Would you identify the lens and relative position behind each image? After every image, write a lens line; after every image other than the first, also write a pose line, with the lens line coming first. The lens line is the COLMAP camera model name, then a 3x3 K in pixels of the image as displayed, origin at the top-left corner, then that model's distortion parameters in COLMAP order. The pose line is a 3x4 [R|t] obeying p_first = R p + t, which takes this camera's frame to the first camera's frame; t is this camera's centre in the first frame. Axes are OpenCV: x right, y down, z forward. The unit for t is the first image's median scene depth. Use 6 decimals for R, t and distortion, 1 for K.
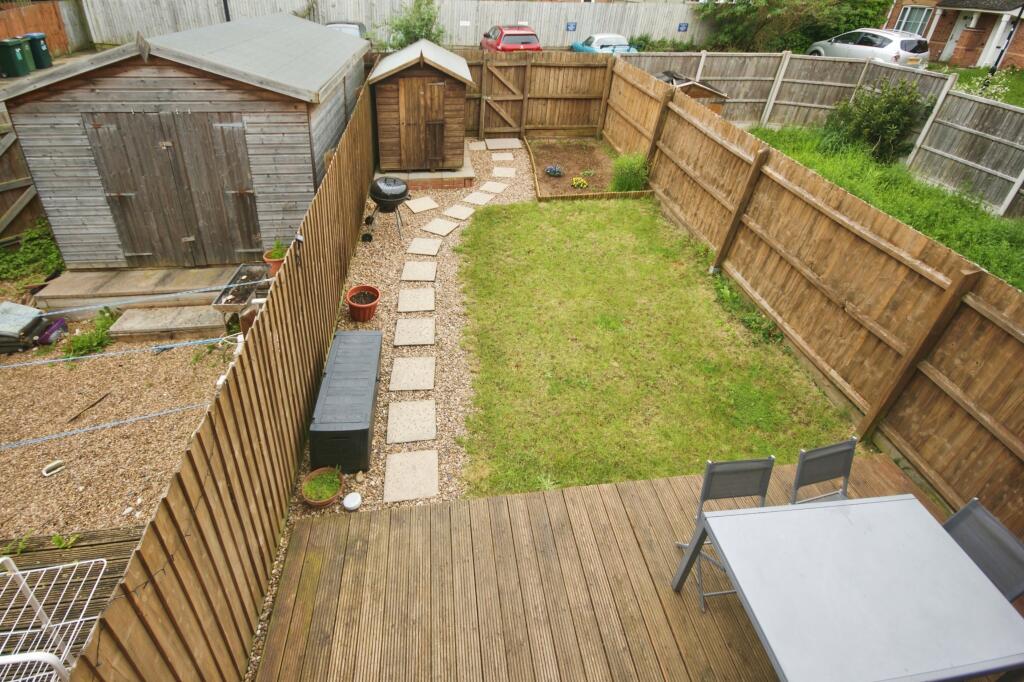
lens RADIAL K [[457.2, 0, 510.3], [0, 457.2, 341.6], [0, 0, 1]] dist [-0.016268, 0.002501]
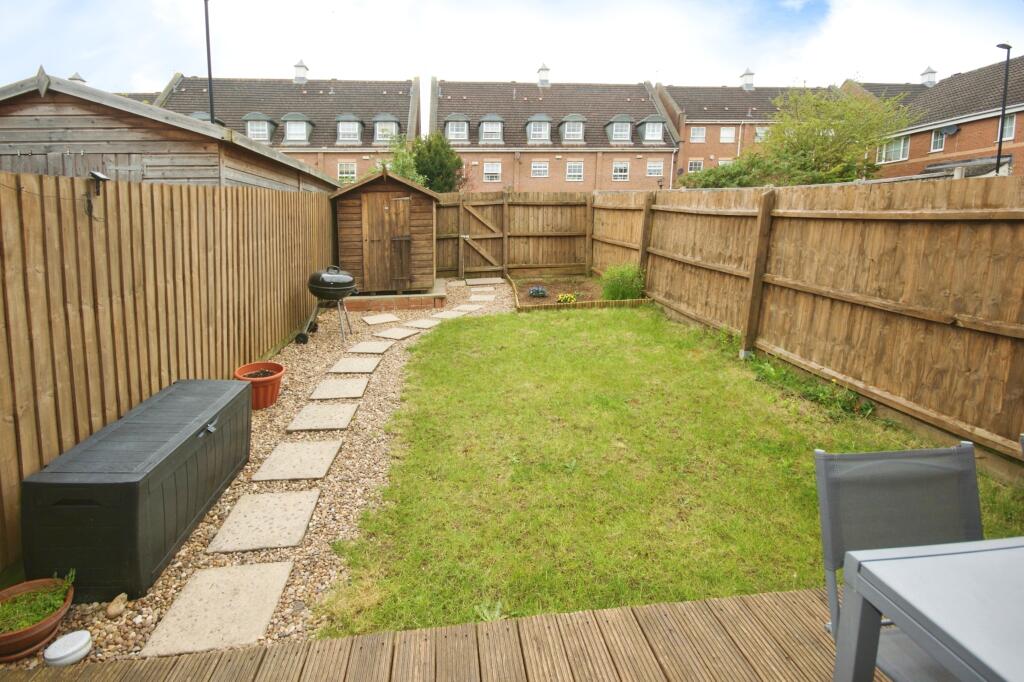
lens RADIAL K [[480.7, 0, 503.5], [0, 480.7, 347.1], [0, 0, 1]] dist [0.000521, -0.006653]
pose [[0.997658, -0.053719, -0.042351, 0.097464], [0.029420, 0.895885, -0.443312, 0.209329], [0.061755, 0.441027, 0.895367, 0.309242]]
